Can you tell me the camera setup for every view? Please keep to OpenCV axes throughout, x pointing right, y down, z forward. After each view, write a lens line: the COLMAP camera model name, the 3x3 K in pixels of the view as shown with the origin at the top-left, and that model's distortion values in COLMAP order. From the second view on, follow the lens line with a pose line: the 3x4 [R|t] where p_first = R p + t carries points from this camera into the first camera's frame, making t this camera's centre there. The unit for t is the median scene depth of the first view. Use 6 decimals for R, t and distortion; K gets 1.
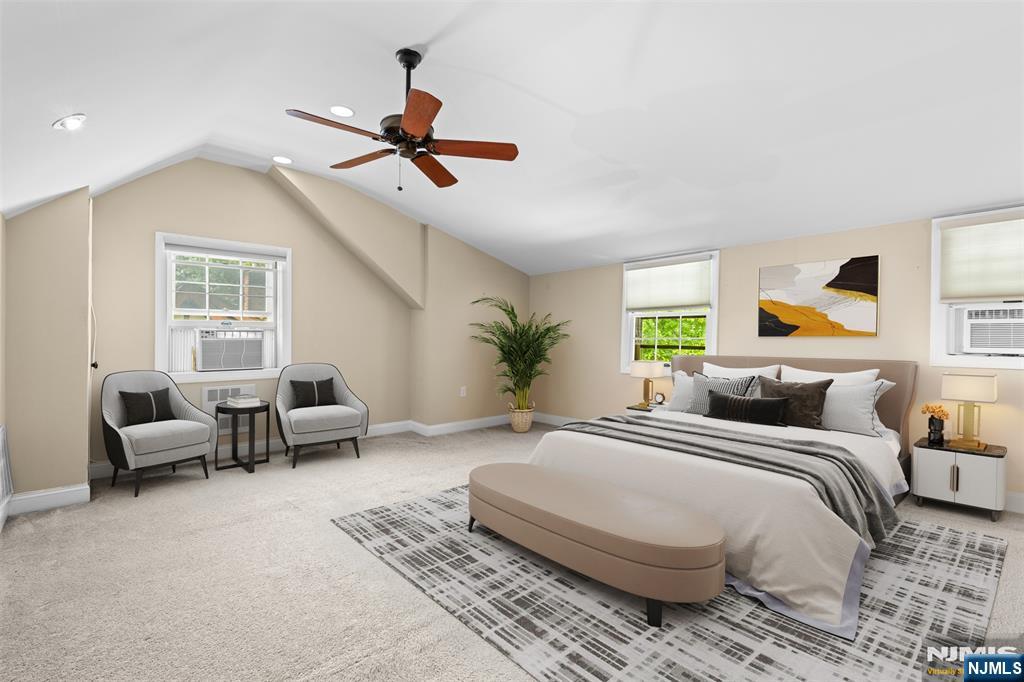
lens RADIAL K [[461.7, 0, 515.4], [0, 461.7, 342.6], [0, 0, 1]] dist [0.007536, 0.000105]
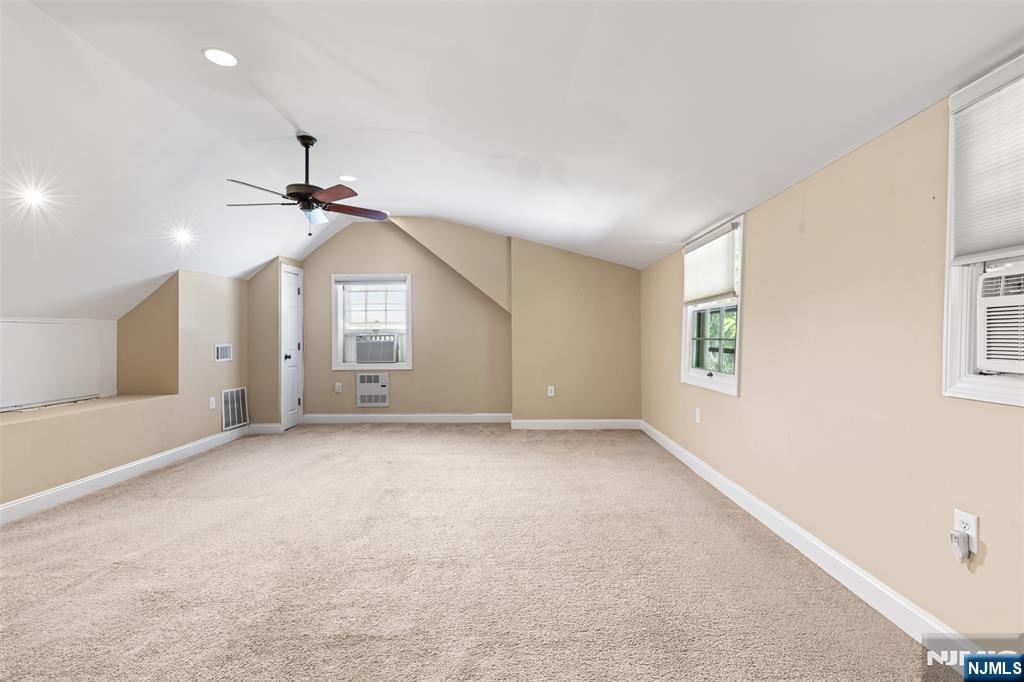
lens RADIAL K [[461.7, 0, 514.8], [0, 461.7, 341.8], [0, 0, 1]] dist [0.007536, 0.000105]
pose [[0.727830, -0.001704, -0.685756, 0.659291], [0.003839, 0.999991, 0.001590, -0.006478], [0.685747, -0.003790, 0.727830, 0.238269]]
